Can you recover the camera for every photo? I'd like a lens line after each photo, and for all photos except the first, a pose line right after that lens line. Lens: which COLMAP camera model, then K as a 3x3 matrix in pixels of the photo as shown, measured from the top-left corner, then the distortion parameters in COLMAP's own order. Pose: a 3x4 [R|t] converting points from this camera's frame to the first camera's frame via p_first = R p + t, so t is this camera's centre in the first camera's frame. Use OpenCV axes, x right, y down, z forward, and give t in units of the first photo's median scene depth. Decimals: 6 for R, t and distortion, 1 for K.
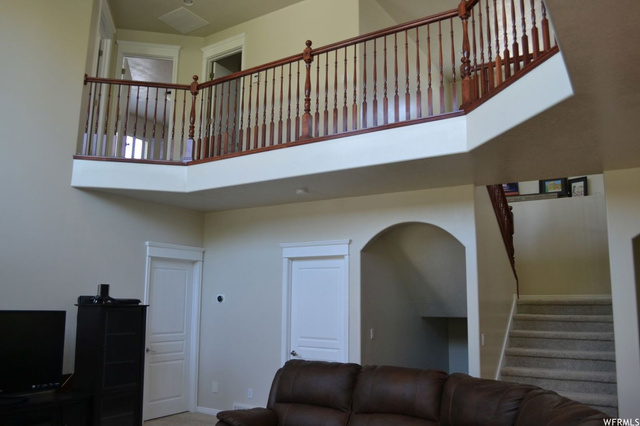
lens RADIAL K [[497.3, 0, 320.0], [0, 497.3, 213.0], [0, 0, 1]] dist [-0.089392, 0.000157]
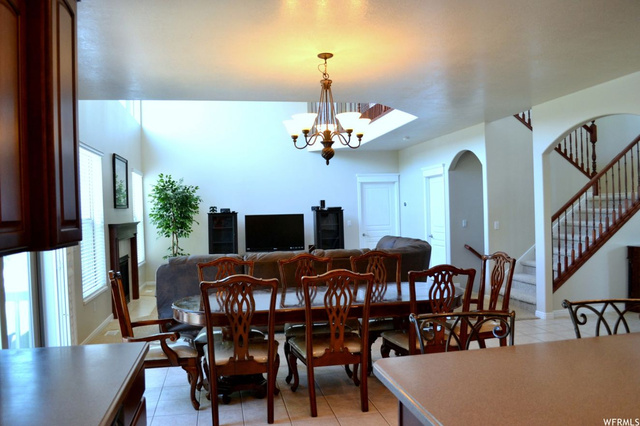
lens RADIAL K [[497.3, 0, 320.0], [0, 497.3, 213.0], [0, 0, 1]] dist [-0.089392, 0.000157]
pose [[0.690516, -0.024570, -0.722900, 0.958242], [0.156757, 0.980754, 0.116400, -0.037180], [0.706127, -0.193696, 0.681078, -0.371428]]
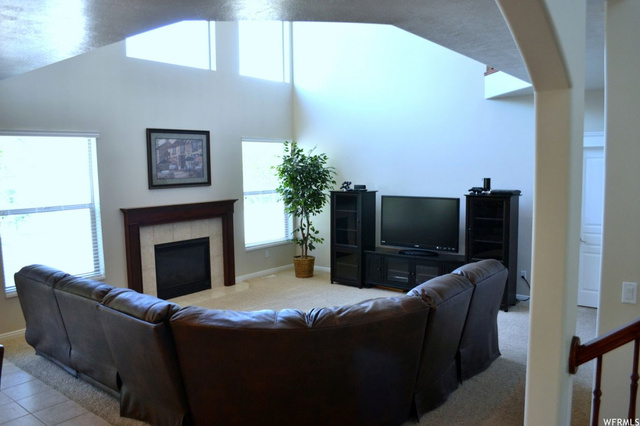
lens RADIAL K [[497.3, 0, 320.0], [0, 497.3, 213.0], [0, 0, 1]] dist [-0.089392, 0.000157]
pose [[-0.108349, 0.085134, -0.990461, 0.788528], [0.177725, 0.981934, 0.064960, 0.073953], [0.978097, -0.168991, -0.121522, 0.685248]]
